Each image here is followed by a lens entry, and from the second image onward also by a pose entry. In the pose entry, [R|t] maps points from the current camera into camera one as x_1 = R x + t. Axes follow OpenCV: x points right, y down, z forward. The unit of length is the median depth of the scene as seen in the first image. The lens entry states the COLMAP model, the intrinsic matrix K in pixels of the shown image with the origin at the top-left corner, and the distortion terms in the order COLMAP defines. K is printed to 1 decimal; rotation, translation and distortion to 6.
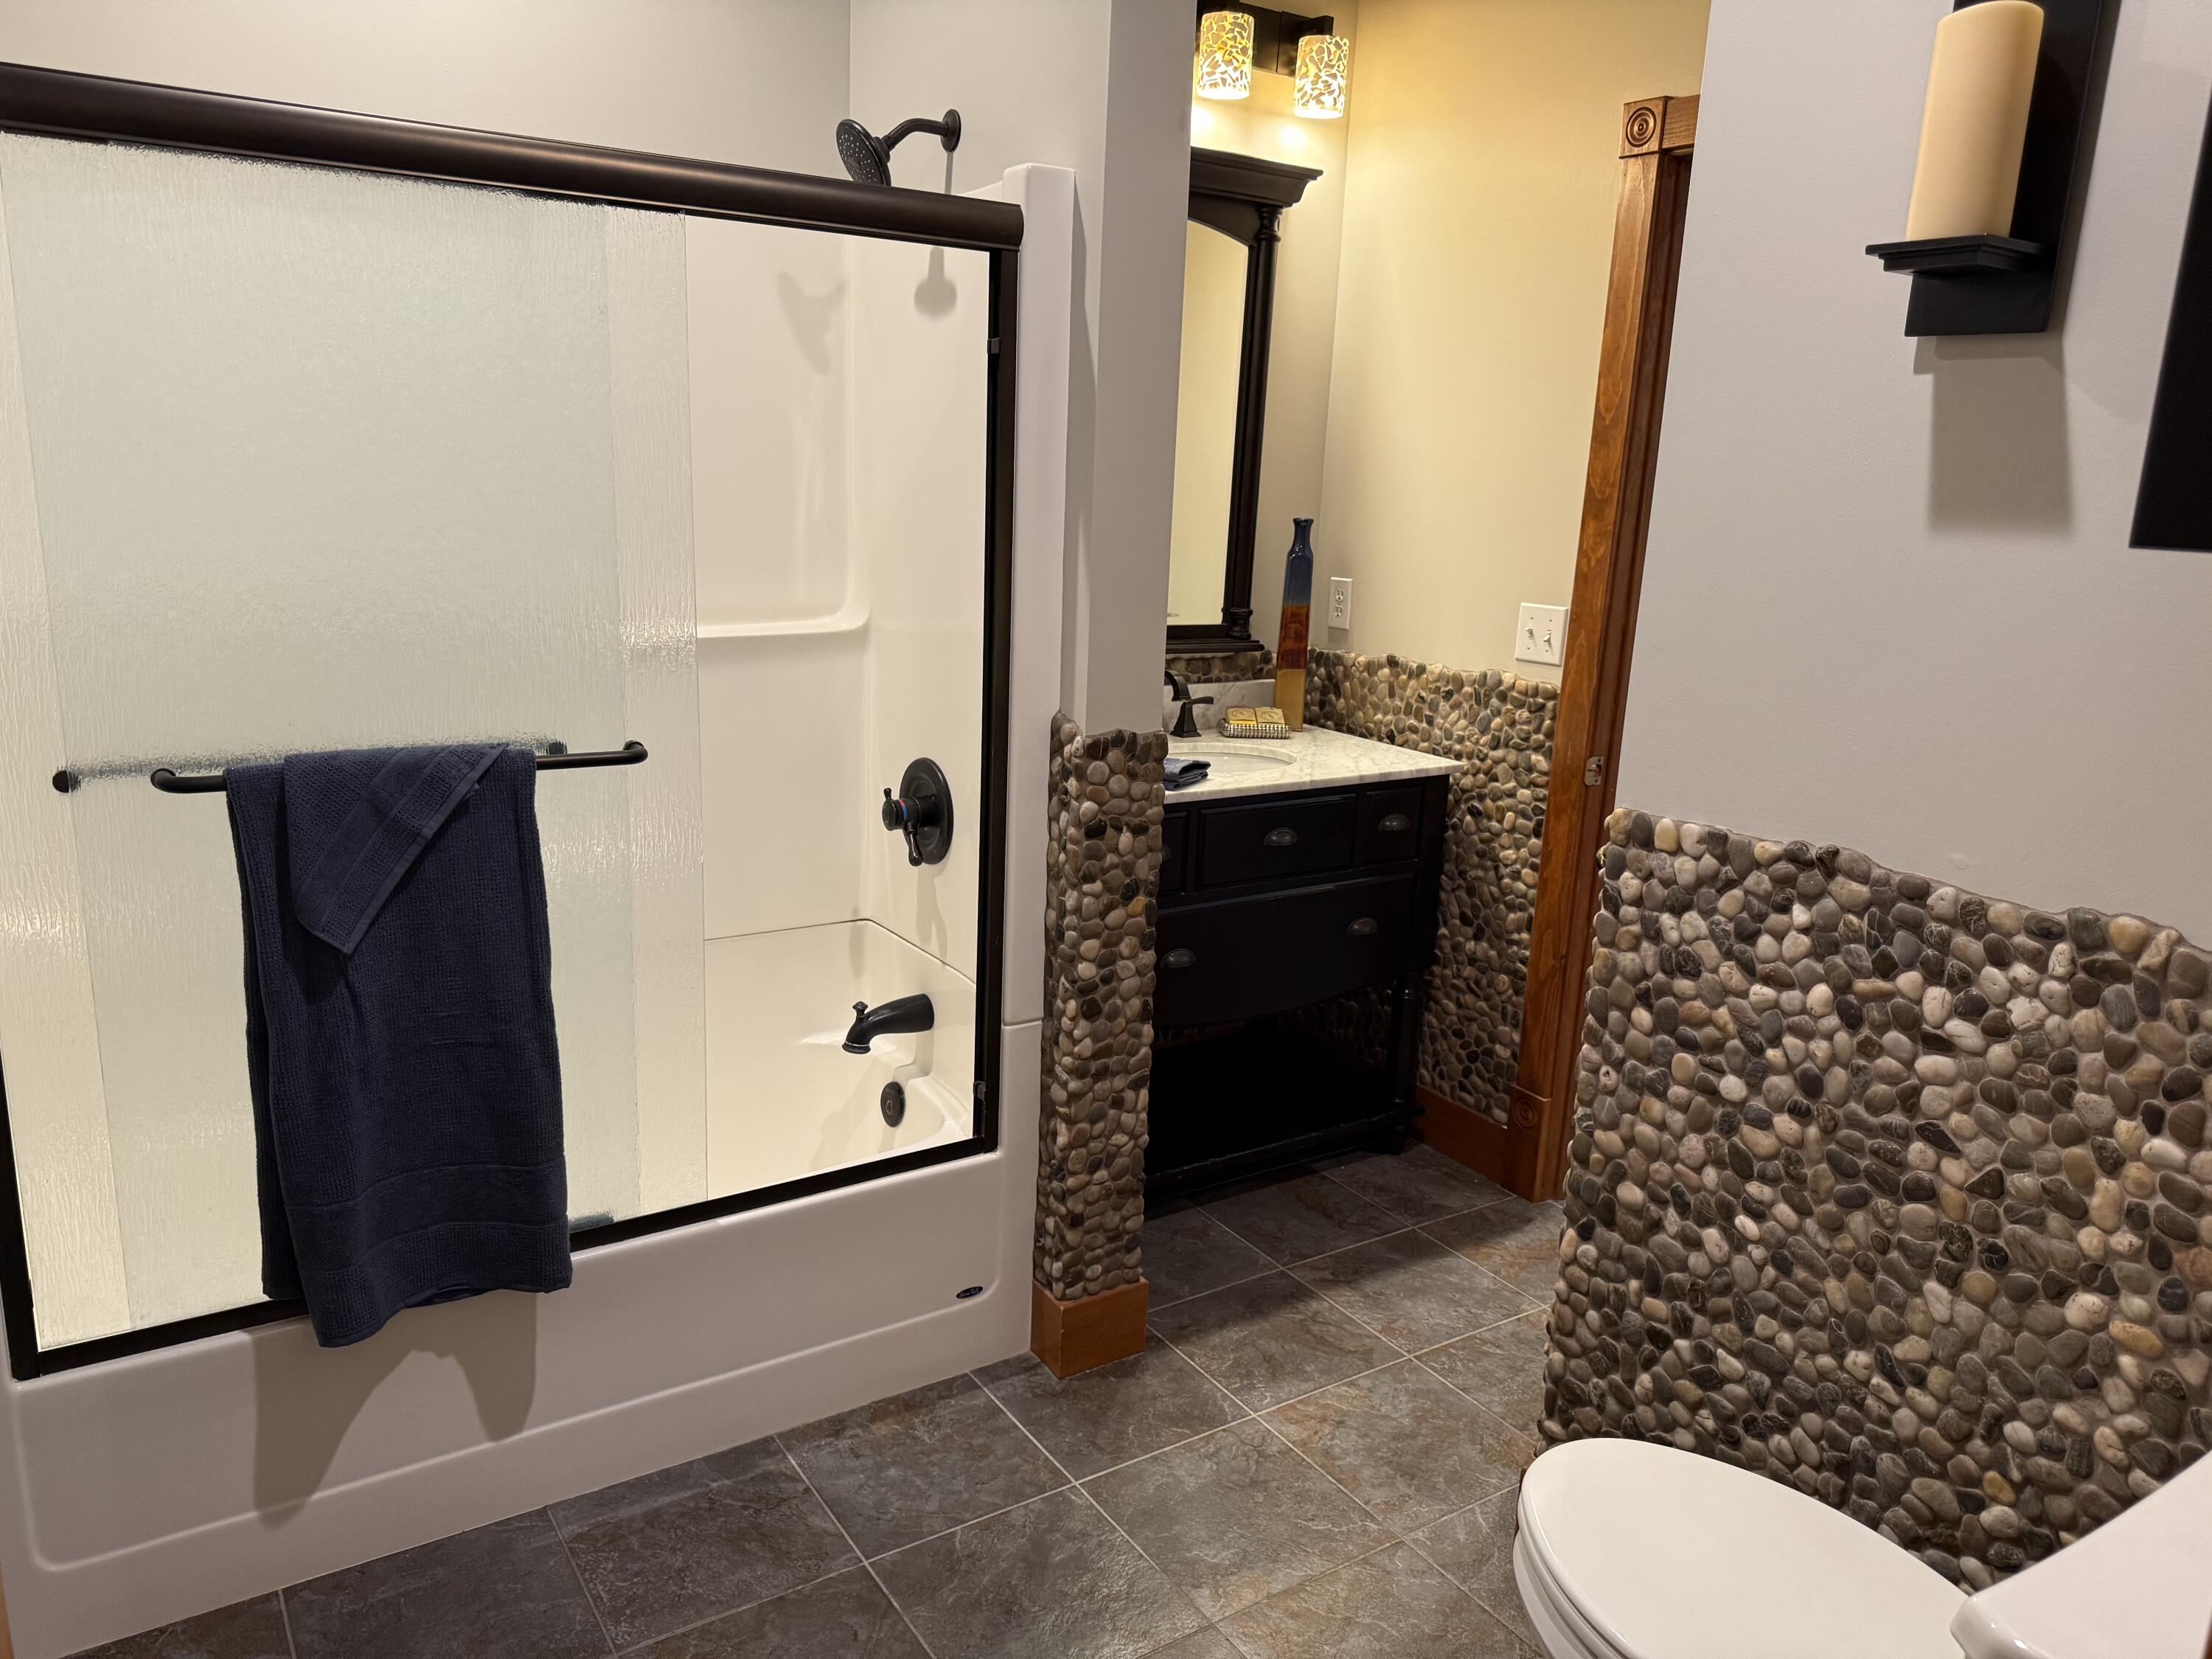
lens RADIAL K [[1580.8, 0, 1106.0], [0, 1580.8, 829.5], [0, 0, 1]] dist [0.110028, -0.192435]
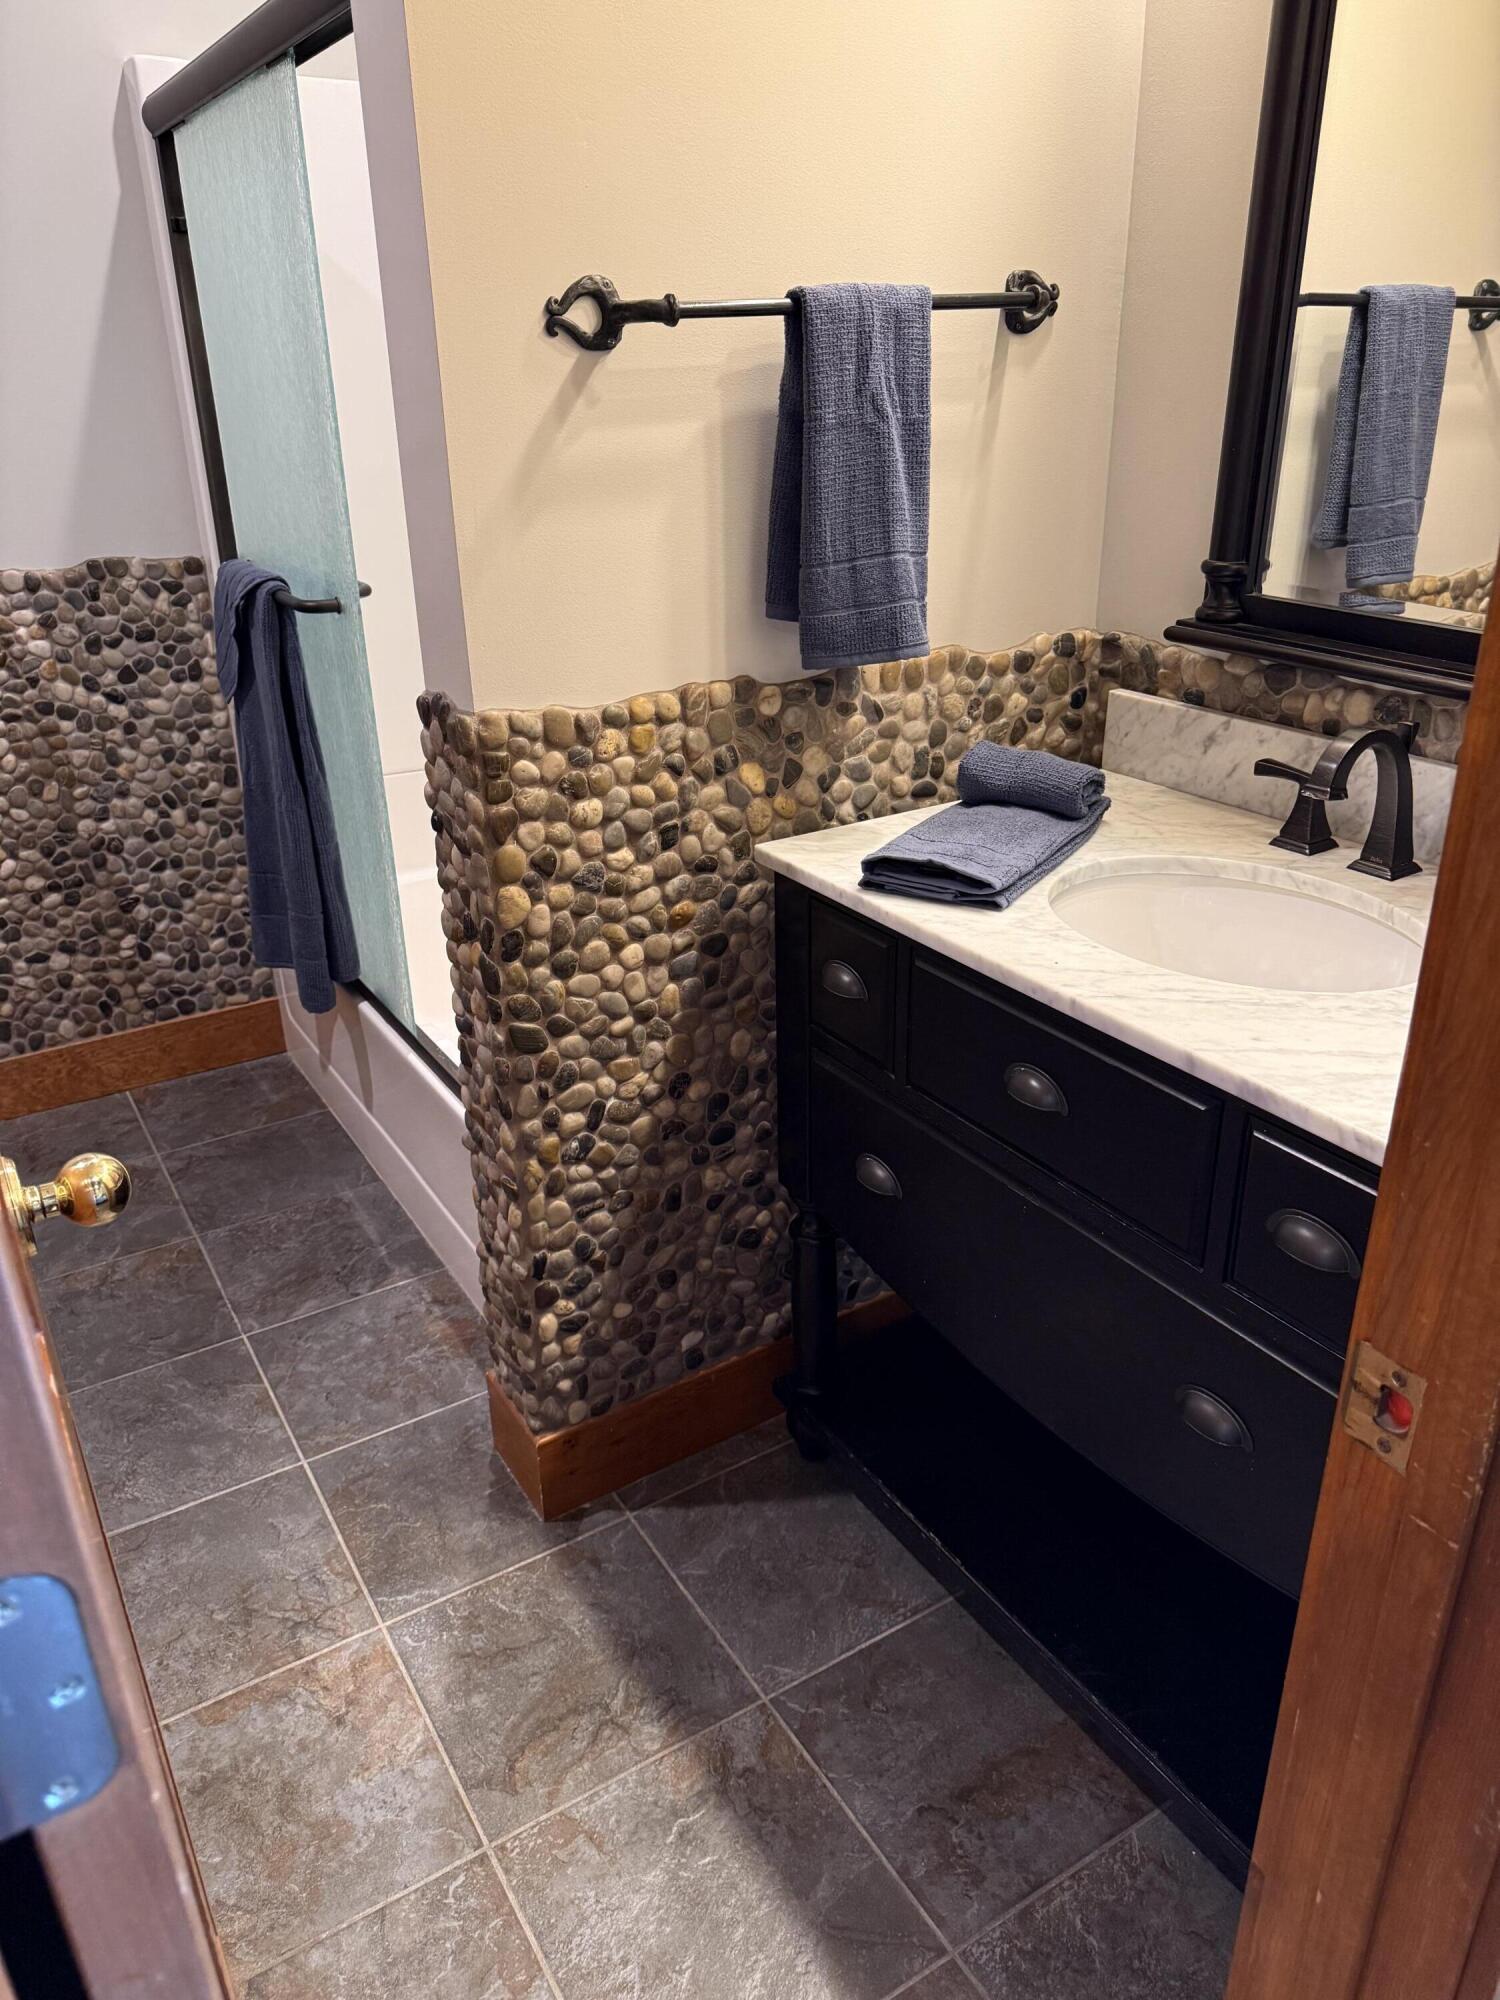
lens RADIAL K [[1429.3, 0, 750.0], [0, 1429.3, 1000.0], [0, 0, 1]] dist [0.110028, -0.192435]
pose [[-0.031815, 0.370617, -0.928241, 0.545896], [-0.220286, 0.903274, 0.368199, -0.174075], [0.974916, 0.216192, 0.052904, 0.943641]]
